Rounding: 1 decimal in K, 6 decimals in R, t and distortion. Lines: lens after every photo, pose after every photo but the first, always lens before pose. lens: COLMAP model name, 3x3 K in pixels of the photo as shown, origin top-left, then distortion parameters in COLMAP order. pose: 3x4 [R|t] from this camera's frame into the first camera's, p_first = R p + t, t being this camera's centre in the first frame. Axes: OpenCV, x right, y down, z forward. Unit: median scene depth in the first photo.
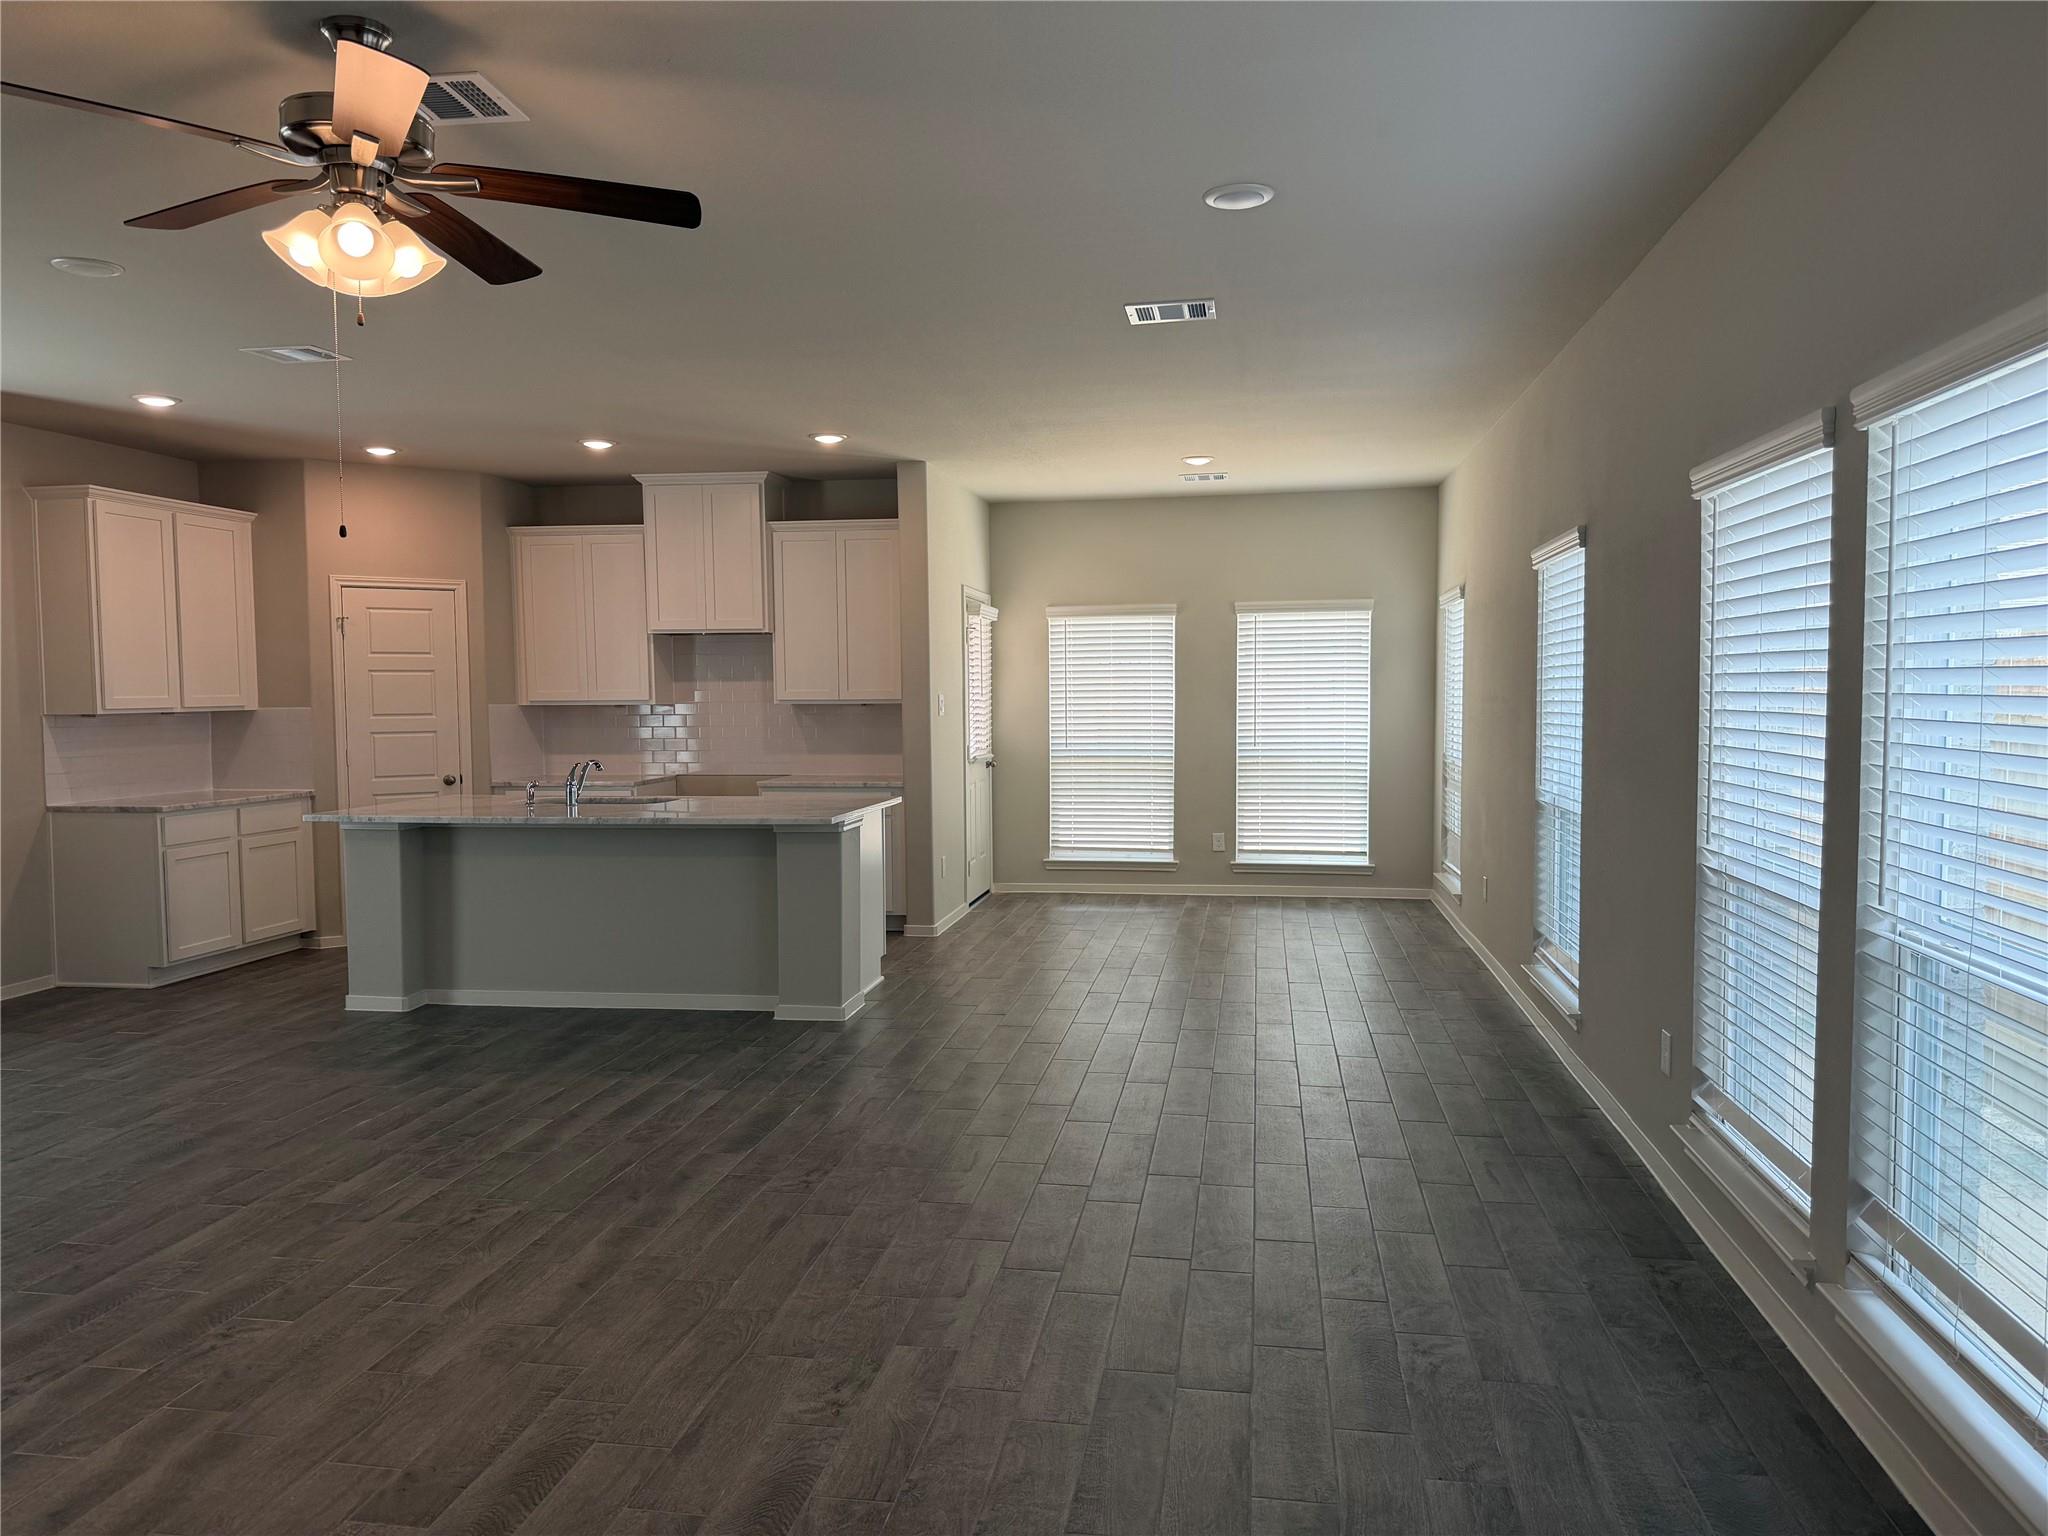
lens RADIAL K [[1430.2, 0, 1029.7], [0, 1430.2, 774.7], [0, 0, 1]] dist [0.032097, -0.033508]
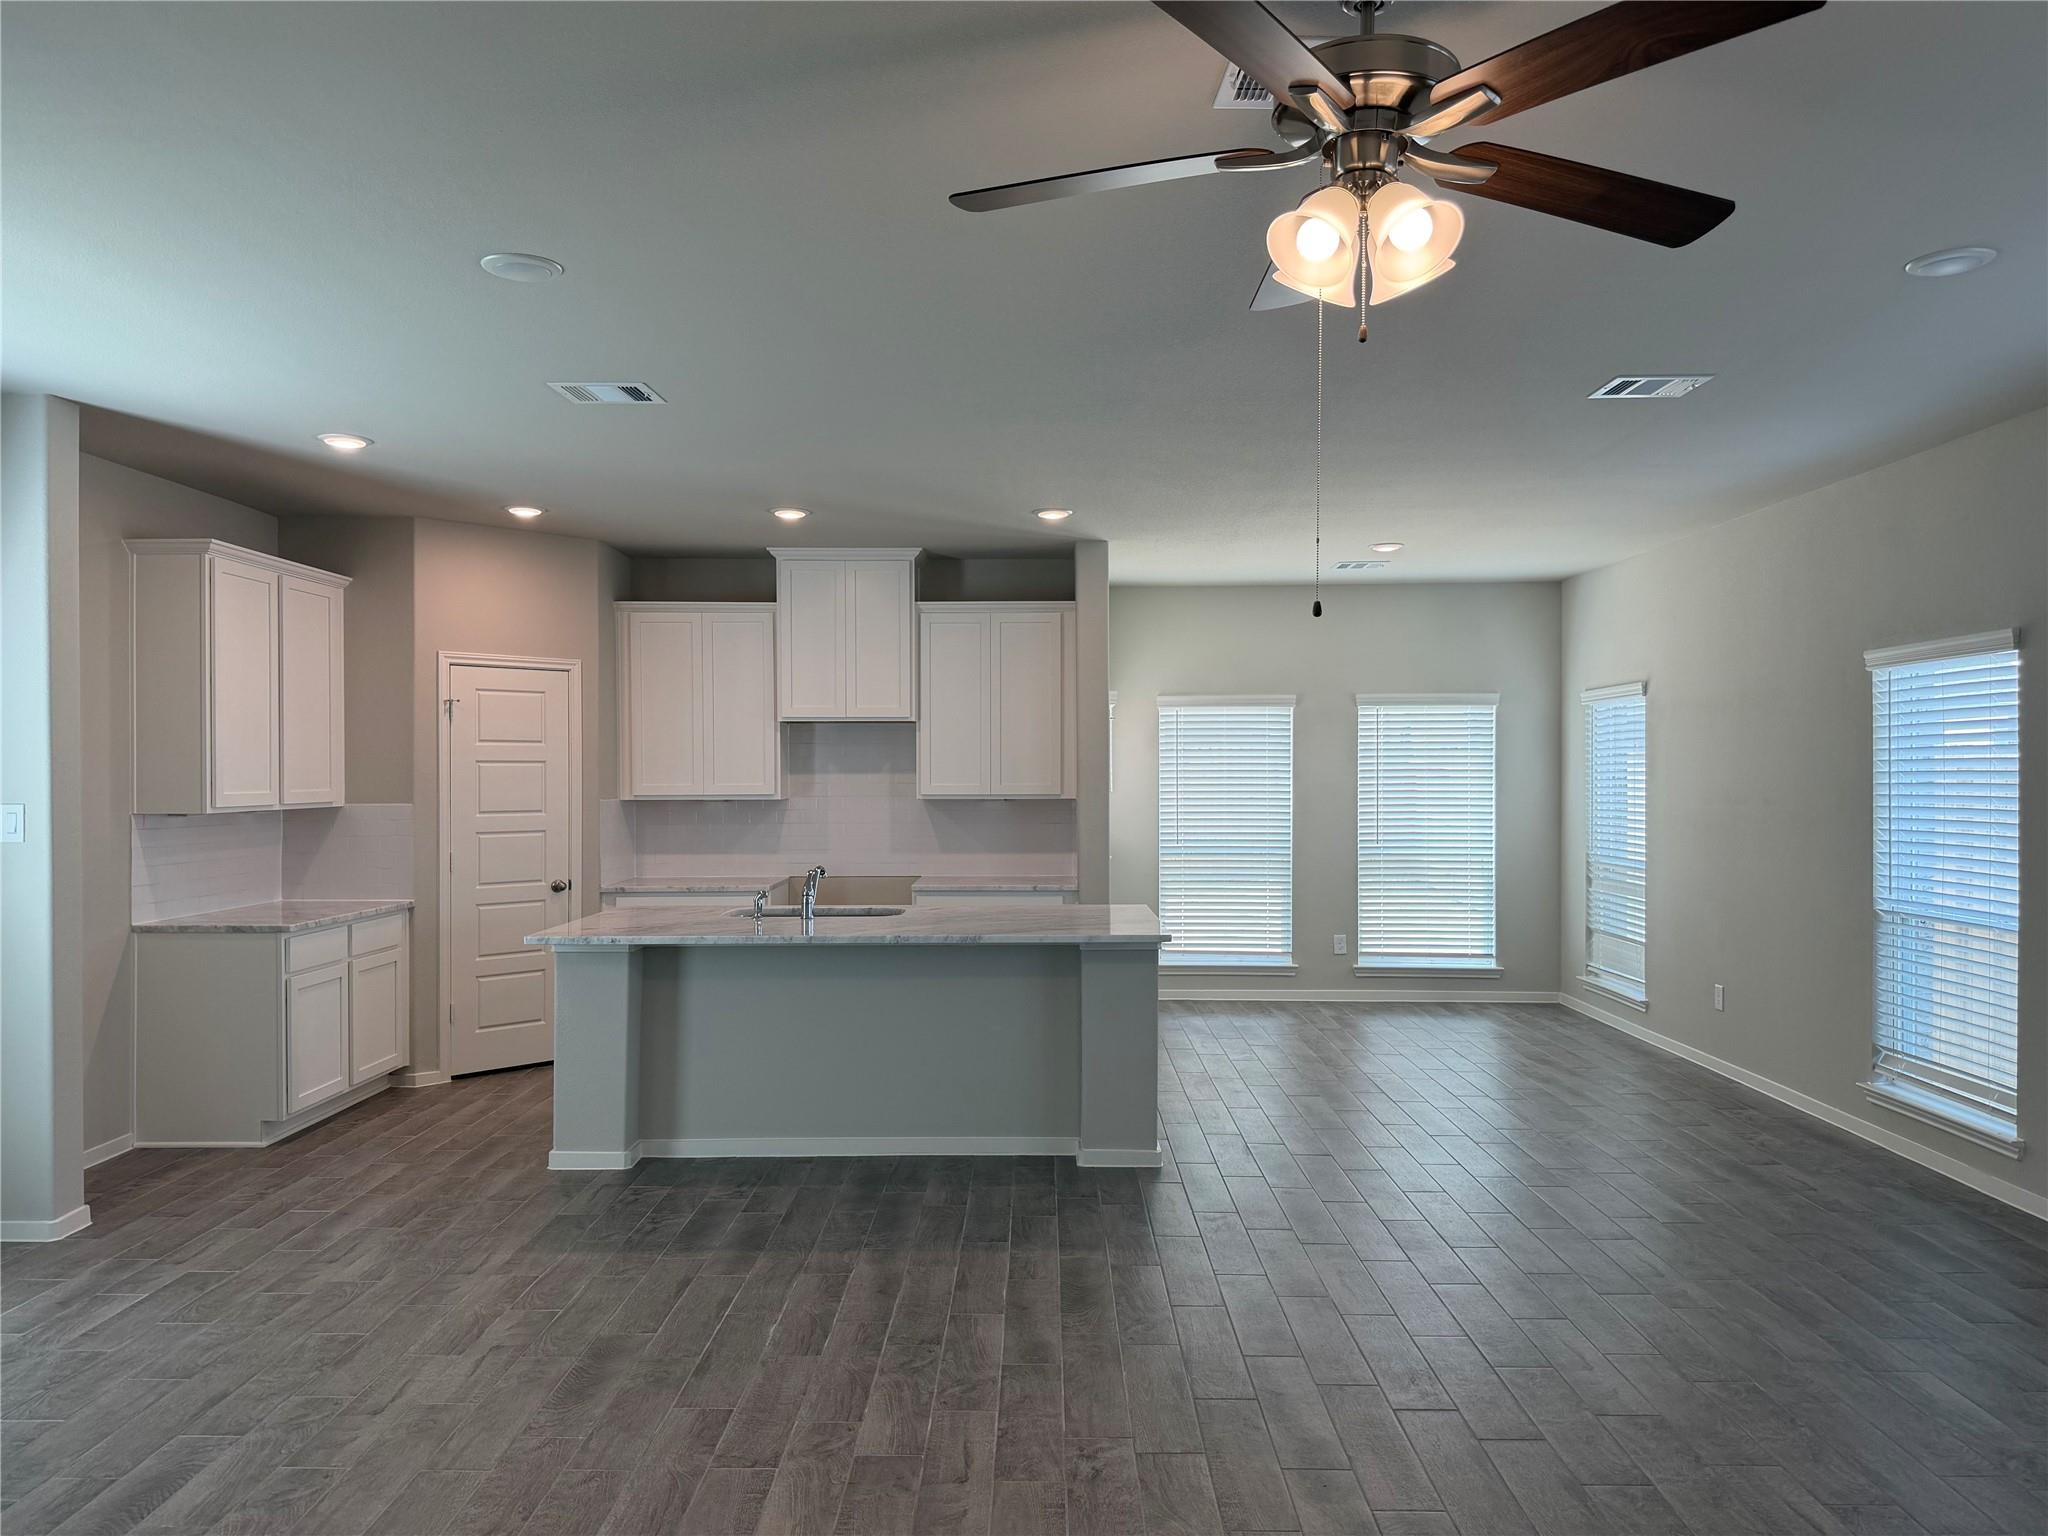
lens RADIAL K [[1430.2, 0, 1023.9], [0, 1430.2, 766.6], [0, 0, 1]] dist [0.032097, -0.033508]
pose [[0.989150, 0.006887, 0.146744, -0.262810], [0.002623, 0.997913, -0.064516, -0.012323], [-0.146883, 0.064201, 0.987068, 0.097388]]
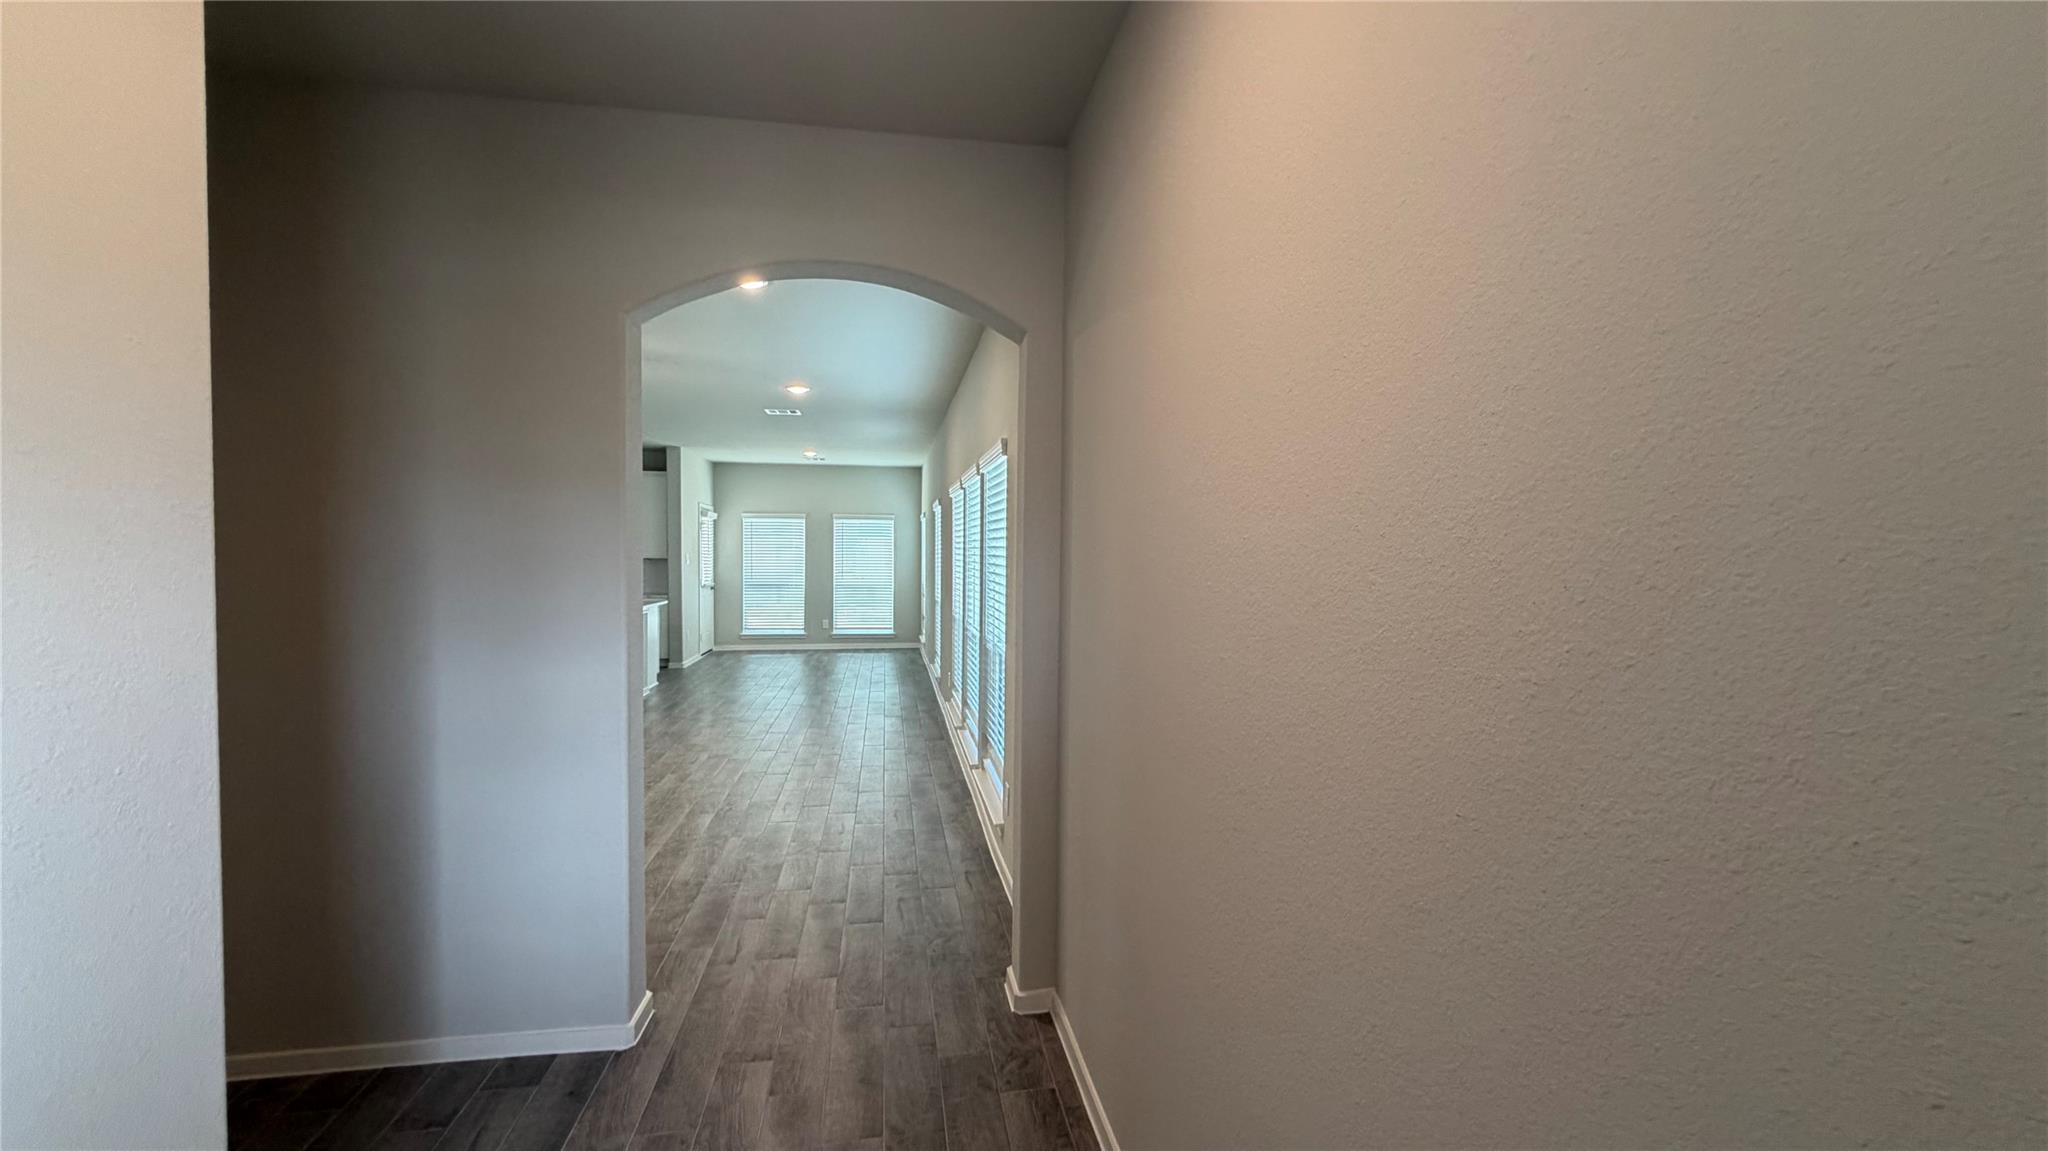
lens RADIAL K [[816.5, 0, 1014.2], [0, 816.5, 575.0], [0, 0, 1]] dist [-0.000644, -0.000006]
pose [[0.949727, 0.006203, 0.313016, 0.020463], [0.003939, 0.999488, -0.031756, 0.015693], [-0.313053, 0.031393, 0.949217, -0.317353]]
